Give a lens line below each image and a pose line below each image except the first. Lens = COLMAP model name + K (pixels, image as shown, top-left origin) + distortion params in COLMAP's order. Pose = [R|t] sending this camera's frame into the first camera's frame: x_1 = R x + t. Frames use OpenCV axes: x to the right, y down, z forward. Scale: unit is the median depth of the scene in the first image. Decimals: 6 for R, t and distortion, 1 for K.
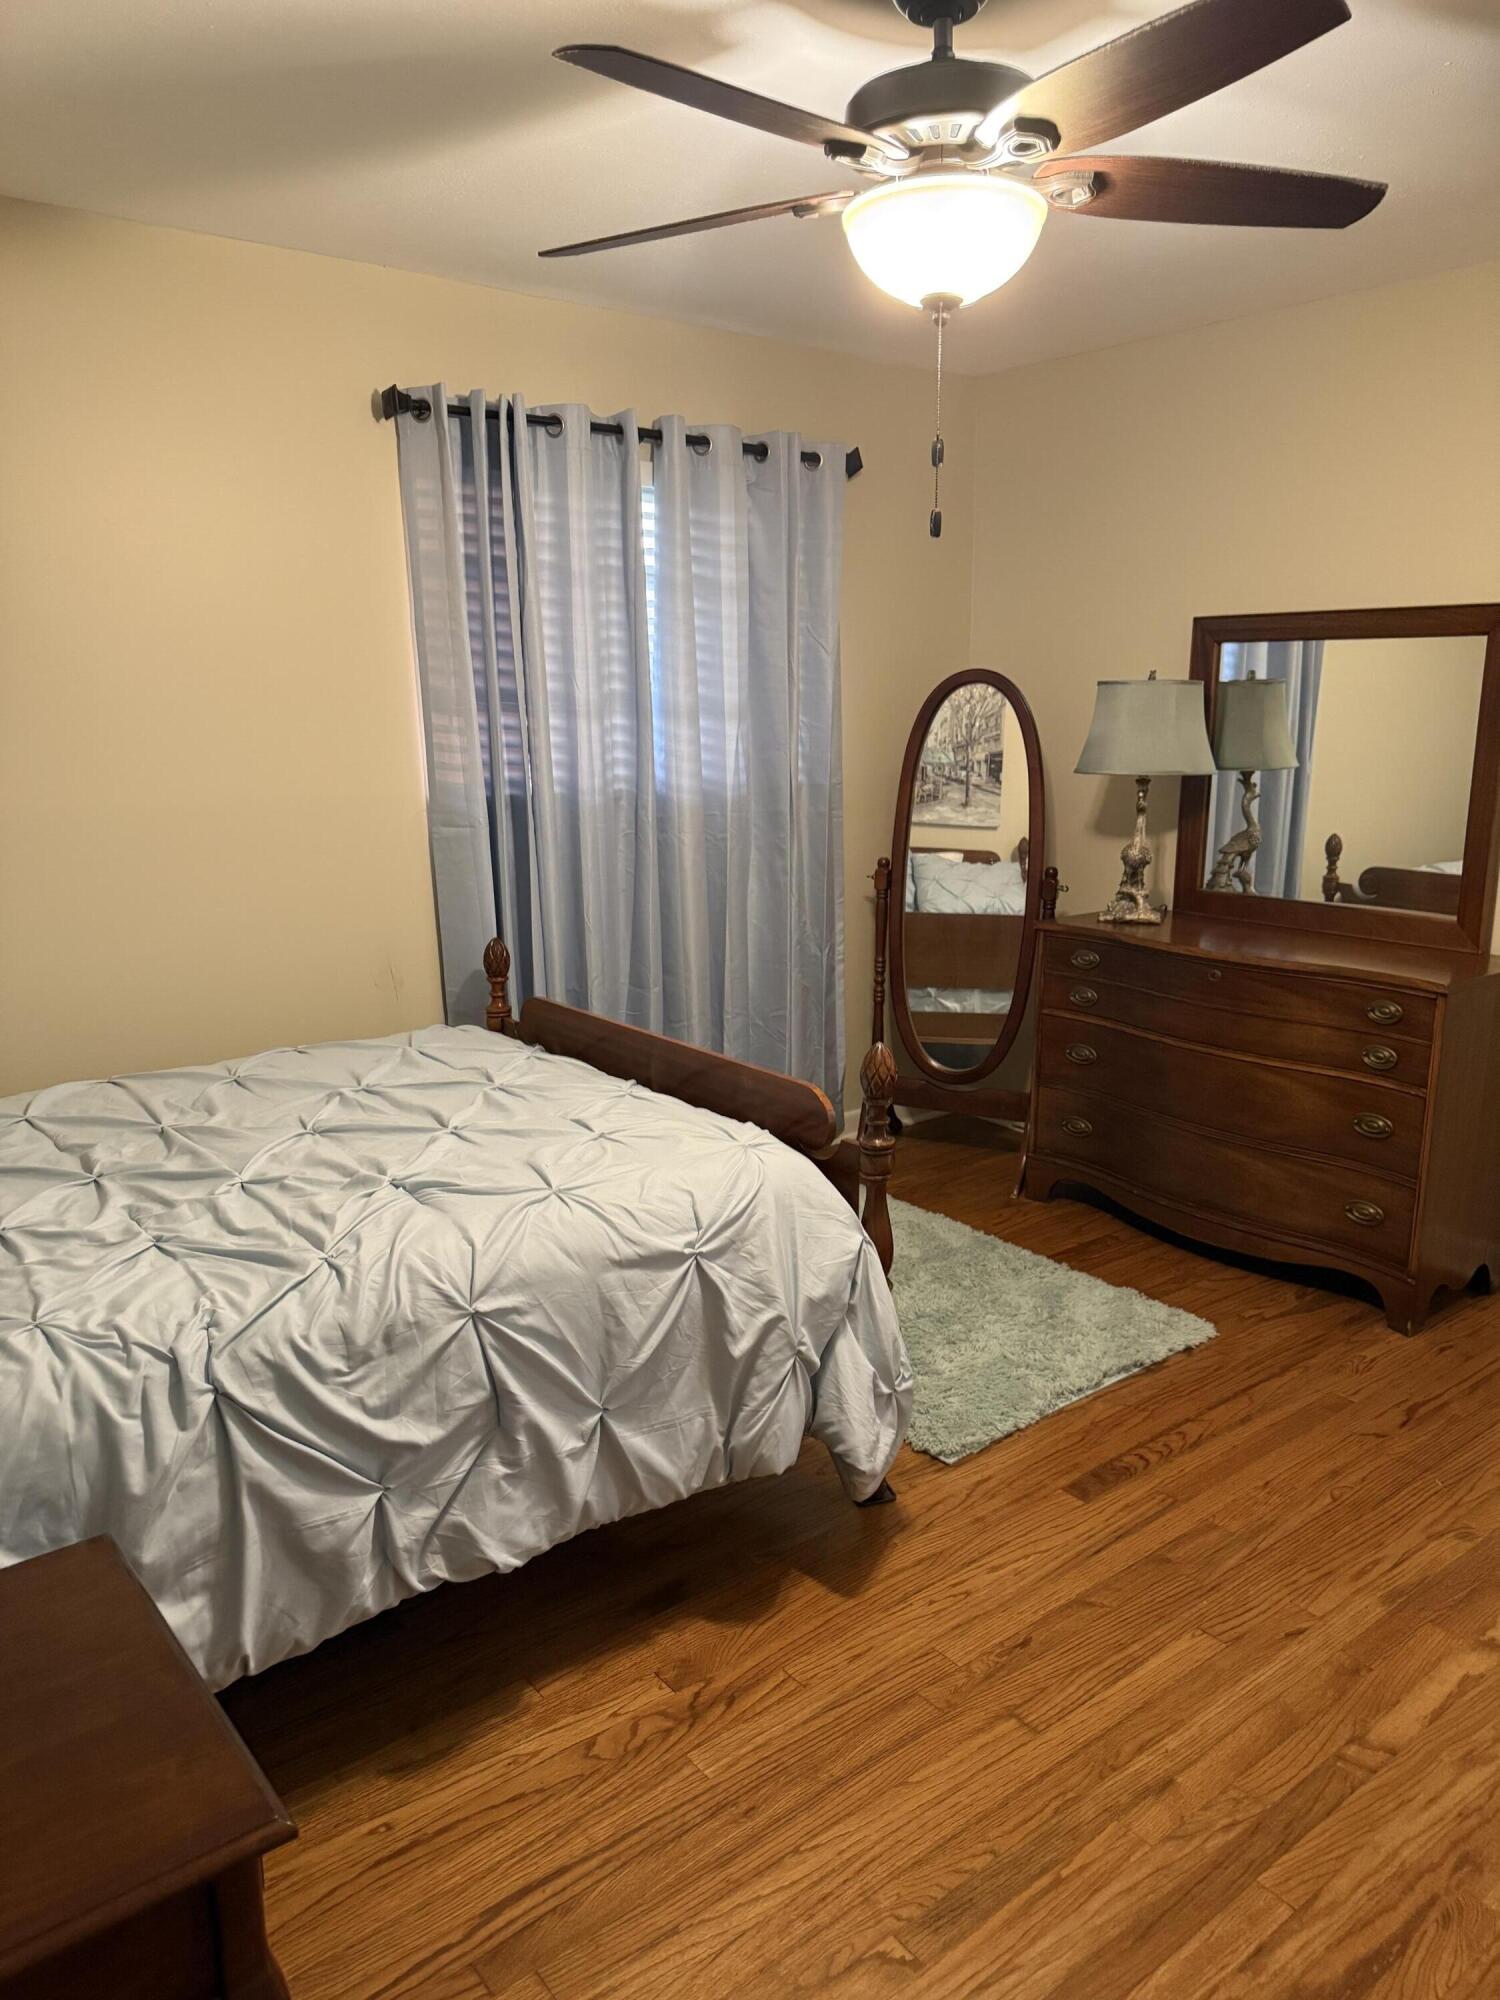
lens RADIAL K [[1439.5, 0, 750.0], [0, 1439.5, 1000.0], [0, 0, 1]] dist [0.009389, -0.004337]
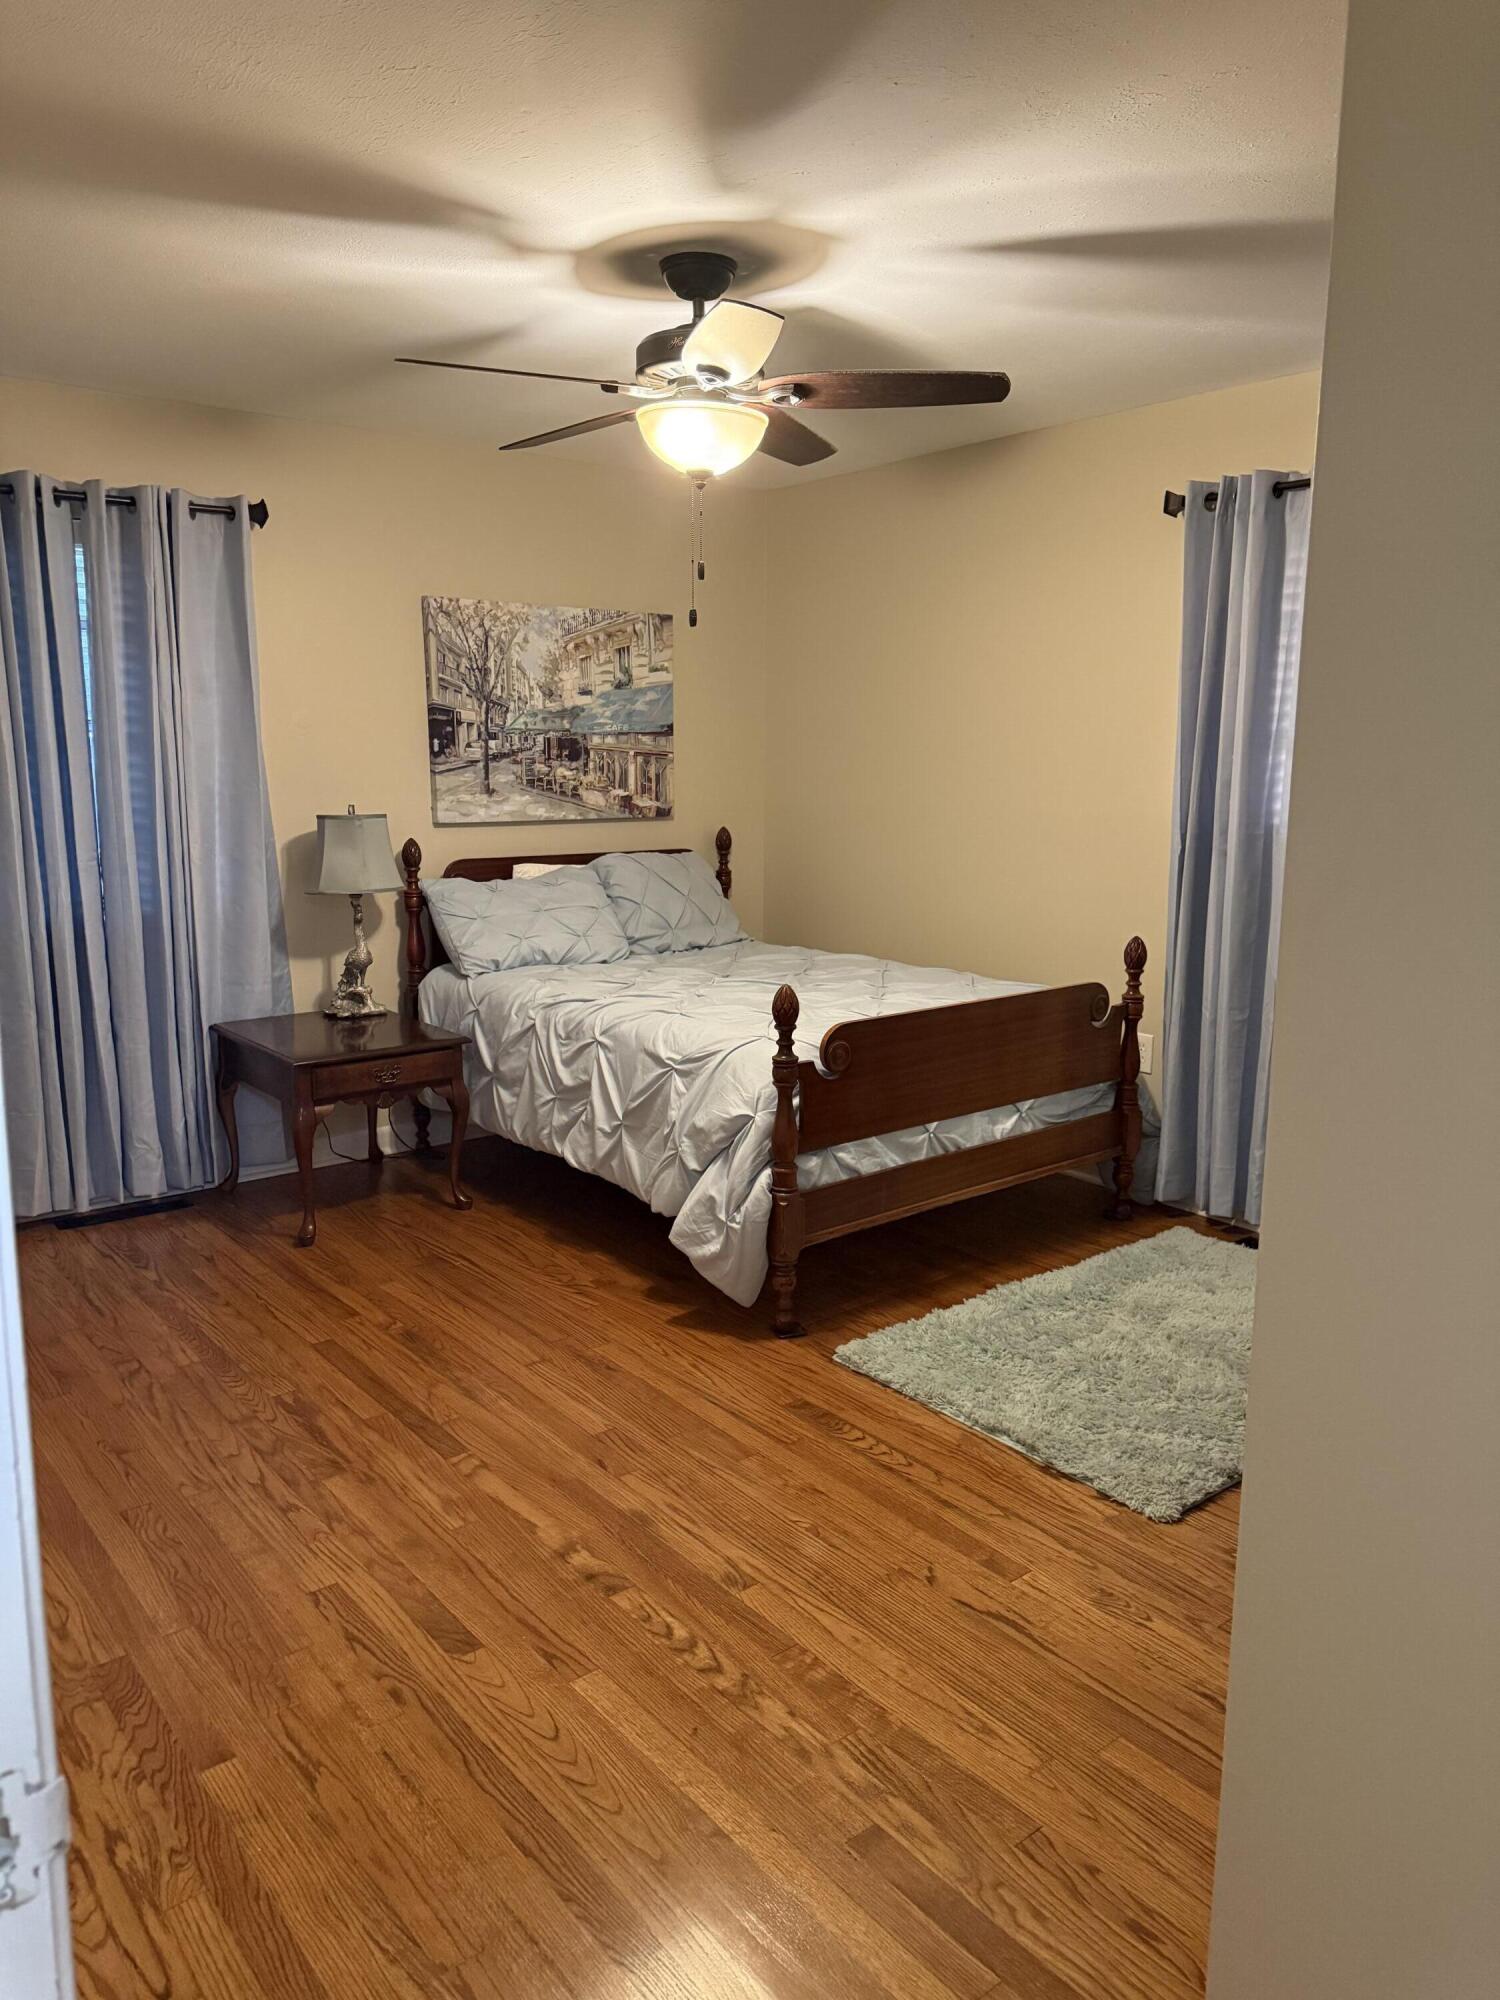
lens RADIAL K [[1393.7, 0, 750.0], [0, 1393.7, 1000.0], [0, 0, 1]] dist [0.119542, -0.161469]
pose [[0.009423, 0.187640, -0.982193, 1.671663], [-0.218137, 0.958966, 0.181110, -0.230336], [0.975873, 0.212546, 0.049967, 1.070392]]
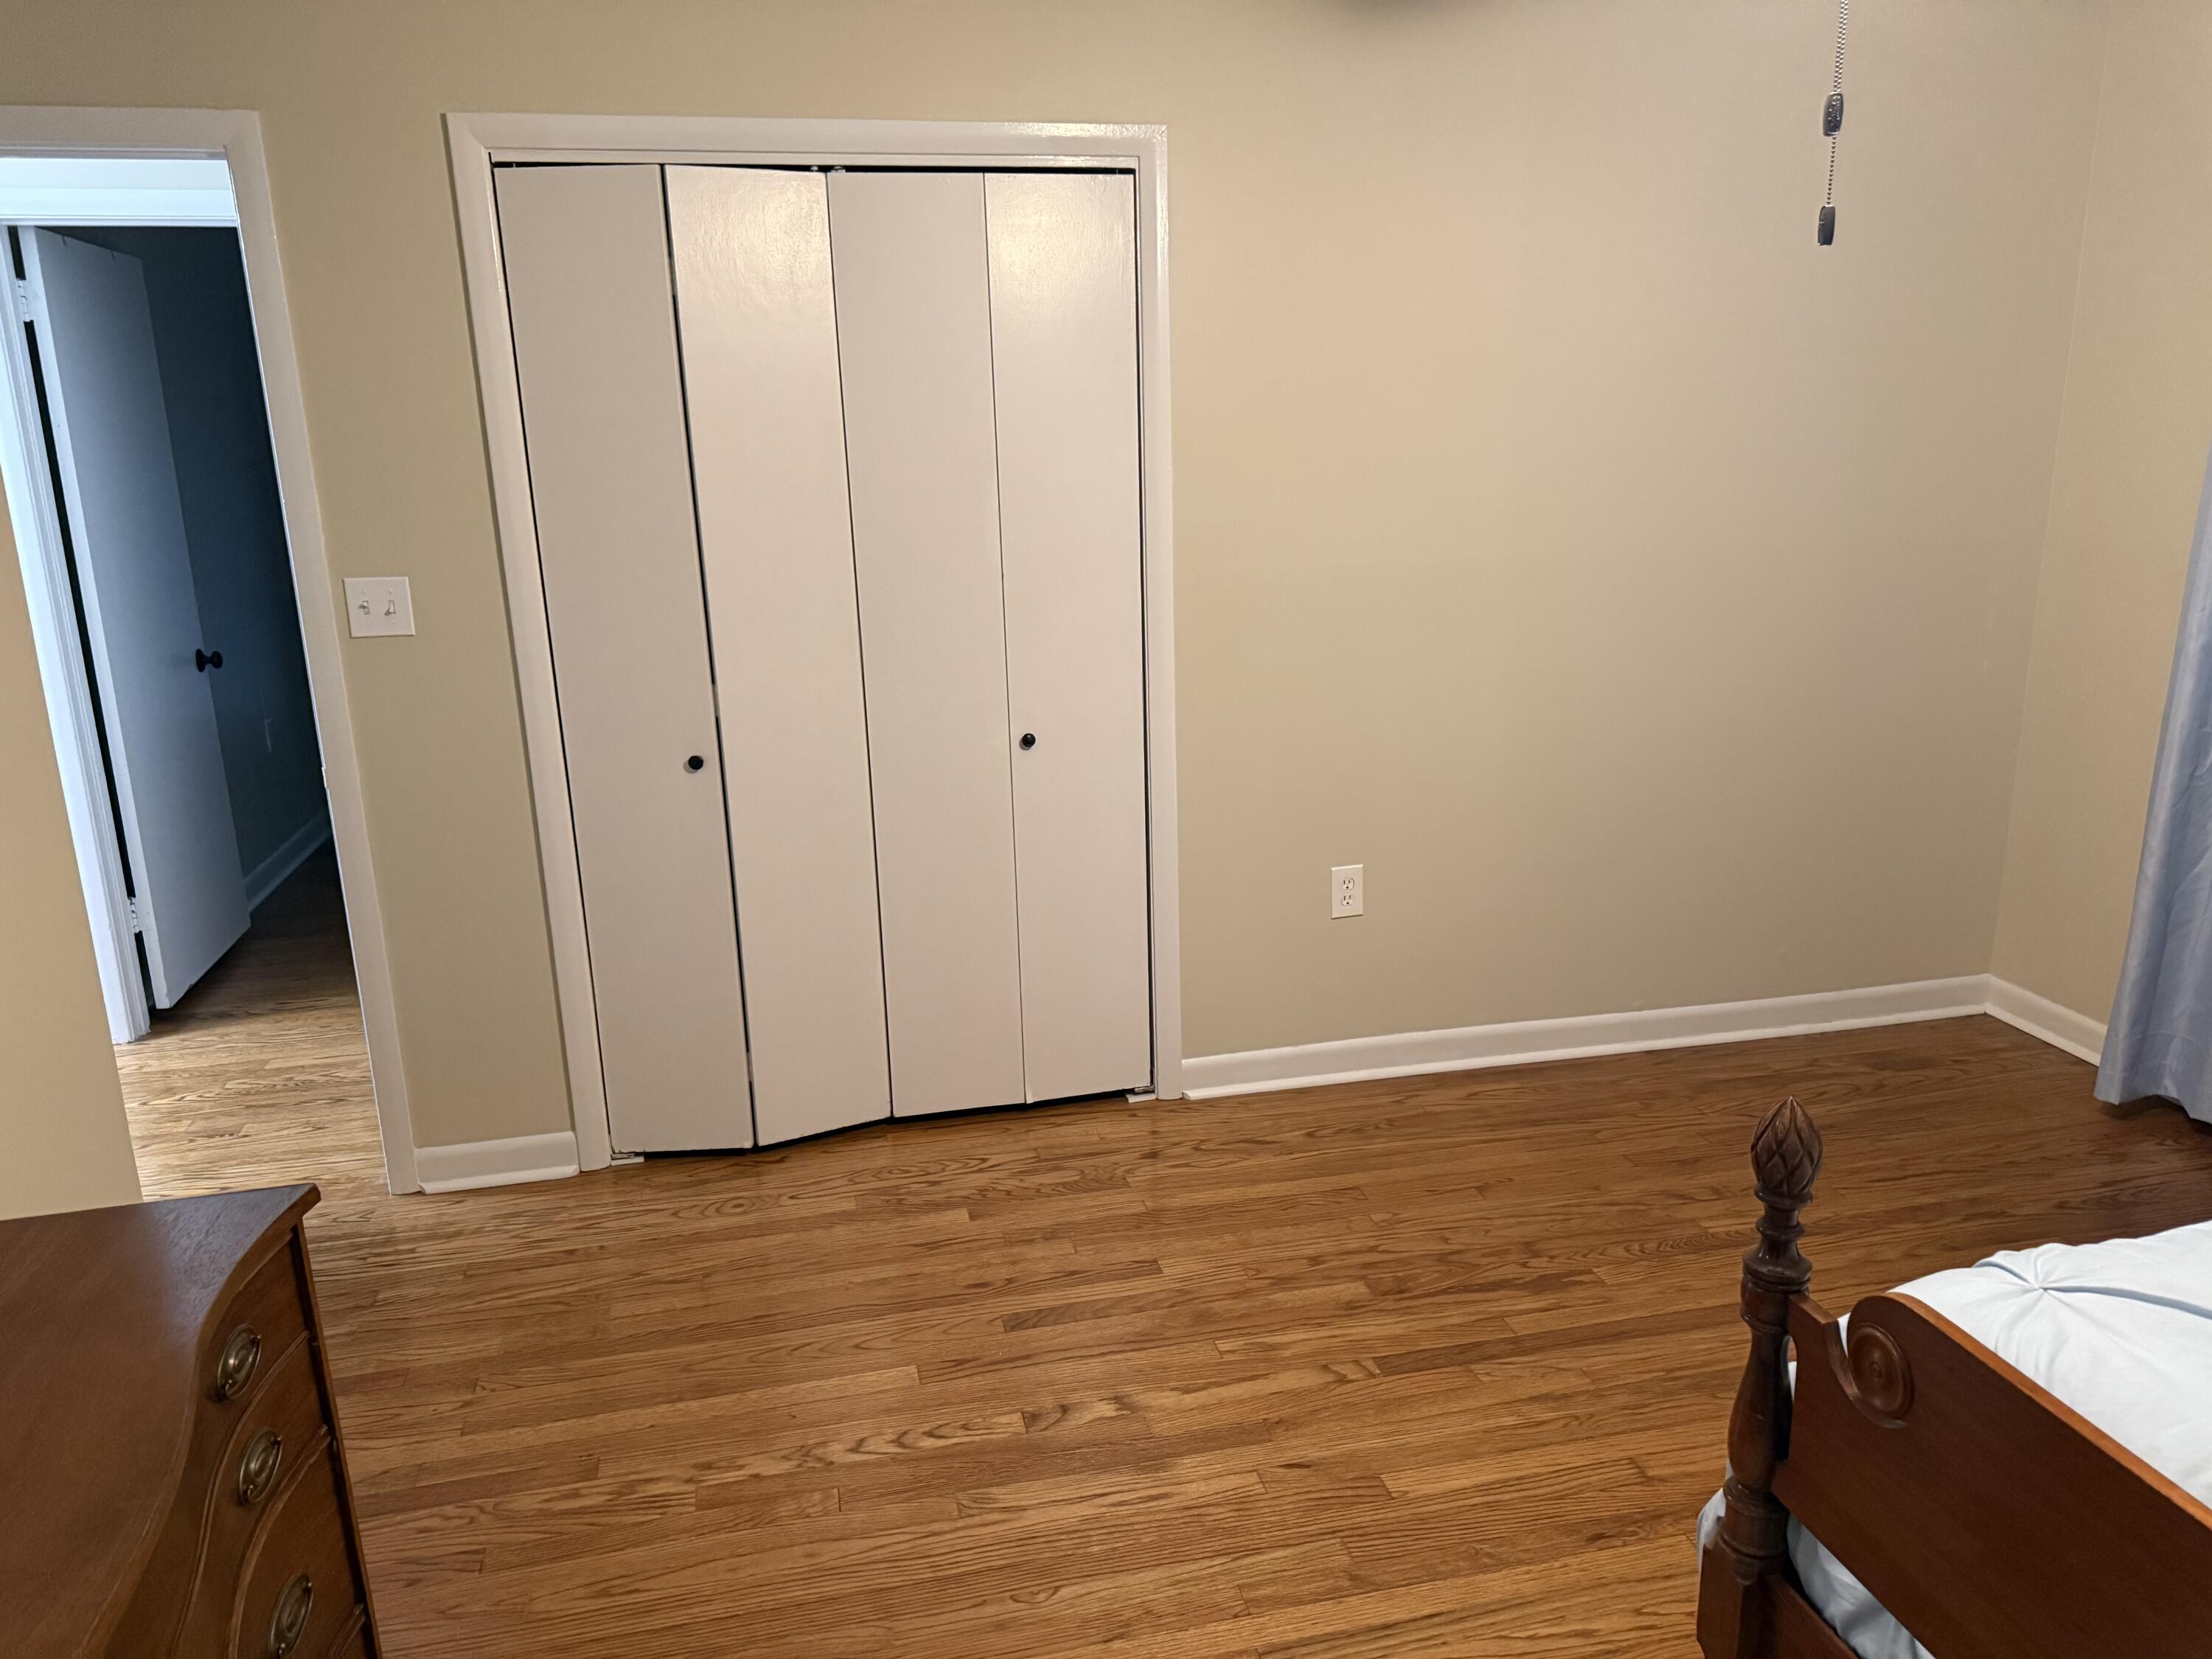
lens RADIAL K [[1556.4, 0, 1092.4], [0, 1556.4, 838.9], [0, 0, 1]] dist [0.072504, -0.064559]
pose [[-0.895671, -0.078752, 0.437689, 0.081804], [0.131391, 0.893399, 0.429621, -0.437109], [-0.424864, 0.442307, -0.789845, 1.857338]]
